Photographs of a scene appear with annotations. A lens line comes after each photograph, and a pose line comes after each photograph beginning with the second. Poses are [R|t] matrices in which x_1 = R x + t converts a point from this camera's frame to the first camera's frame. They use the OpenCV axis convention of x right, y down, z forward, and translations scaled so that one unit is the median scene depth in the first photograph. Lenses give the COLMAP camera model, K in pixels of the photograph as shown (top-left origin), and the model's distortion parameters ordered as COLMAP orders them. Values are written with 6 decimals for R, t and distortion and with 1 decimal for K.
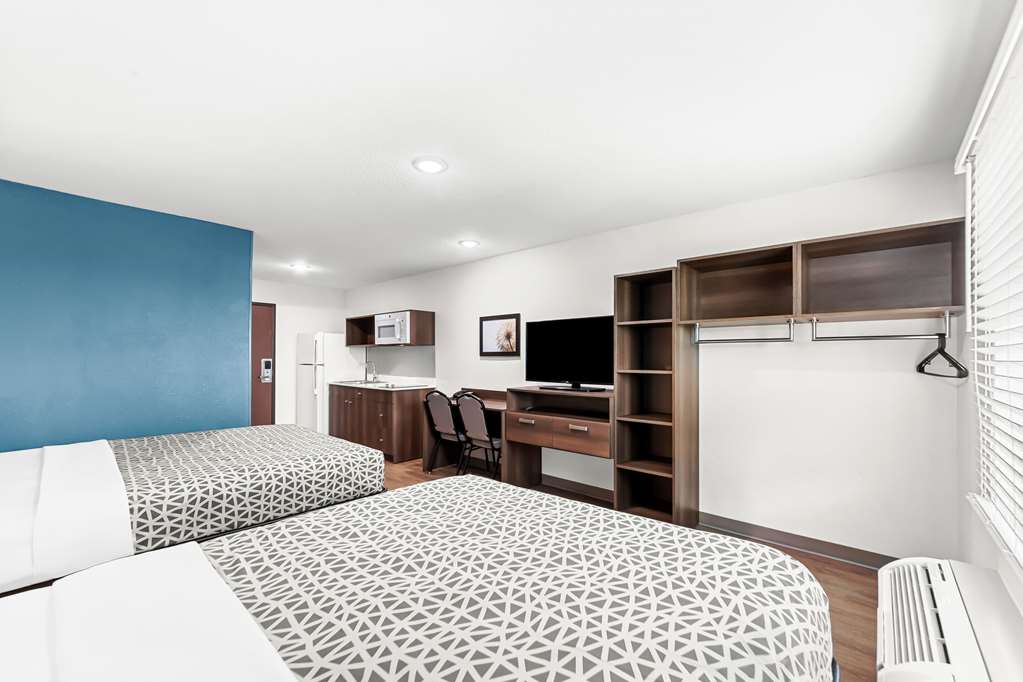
lens RADIAL K [[411.5, 0, 511.0], [0, 411.5, 352.4], [0, 0, 1]] dist [-0.000672, -0.000192]
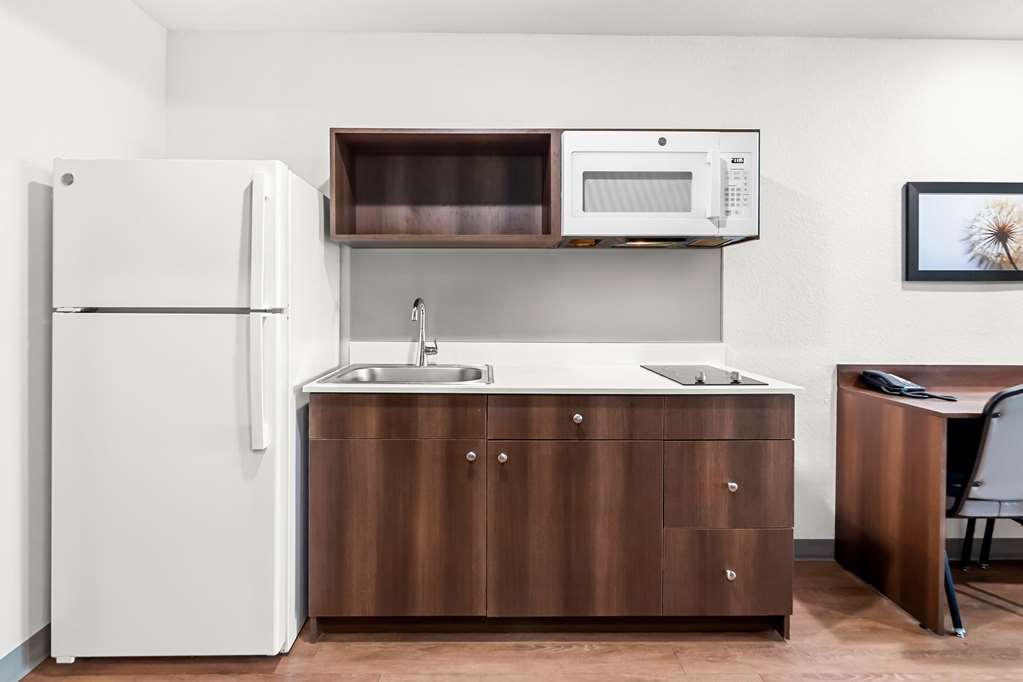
lens RADIAL K [[517.4, 0, 513.4], [0, 517.4, 293.6], [0, 0, 1]] dist [-0.002442, -0.000715]
pose [[0.732102, -0.003098, 0.681188, -0.694142], [-0.010389, 0.999823, 0.015713, 0.017988], [-0.681116, -0.018580, 0.731940, 0.888886]]
